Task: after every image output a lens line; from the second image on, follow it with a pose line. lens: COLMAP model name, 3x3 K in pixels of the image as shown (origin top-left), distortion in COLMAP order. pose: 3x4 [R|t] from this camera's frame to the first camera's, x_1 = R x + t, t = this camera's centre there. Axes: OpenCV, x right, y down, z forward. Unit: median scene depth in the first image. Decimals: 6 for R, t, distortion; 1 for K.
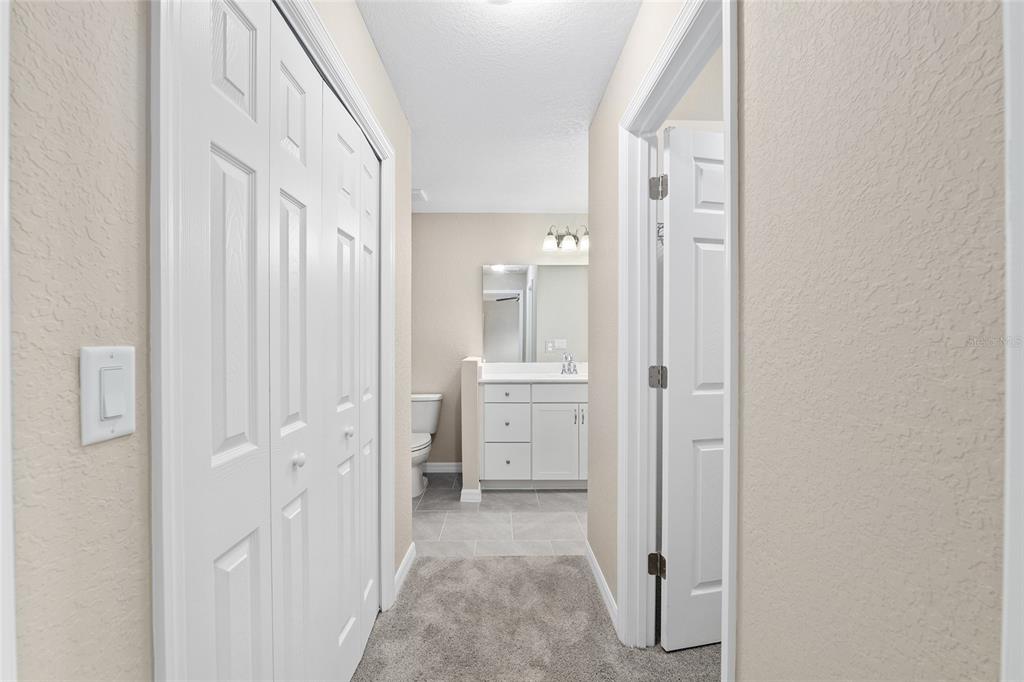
lens RADIAL K [[424.9, 0, 510.0], [0, 424.9, 341.3], [0, 0, 1]] dist [-0.019472, -0.000263]
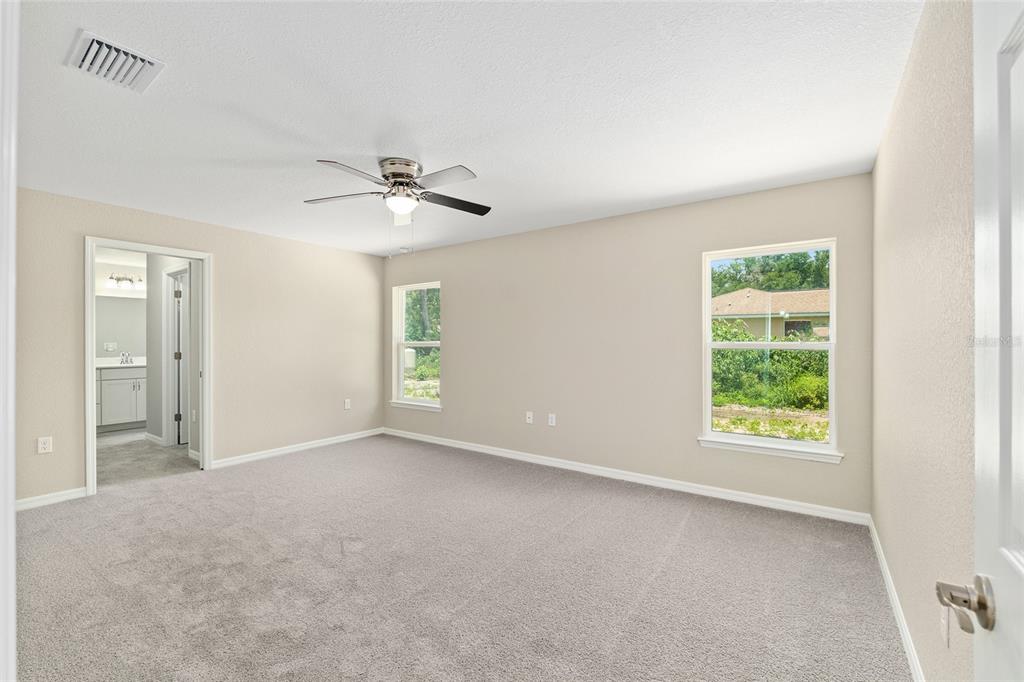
lens RADIAL K [[424.9, 0, 507.0], [0, 424.9, 340.3], [0, 0, 1]] dist [-0.019472, -0.000263]
pose [[0.594466, 0.000373, 0.804121, -0.675372], [0.004070, 0.999986, -0.003472, -0.007581], [-0.804111, 0.005337, 0.594456, -2.711833]]
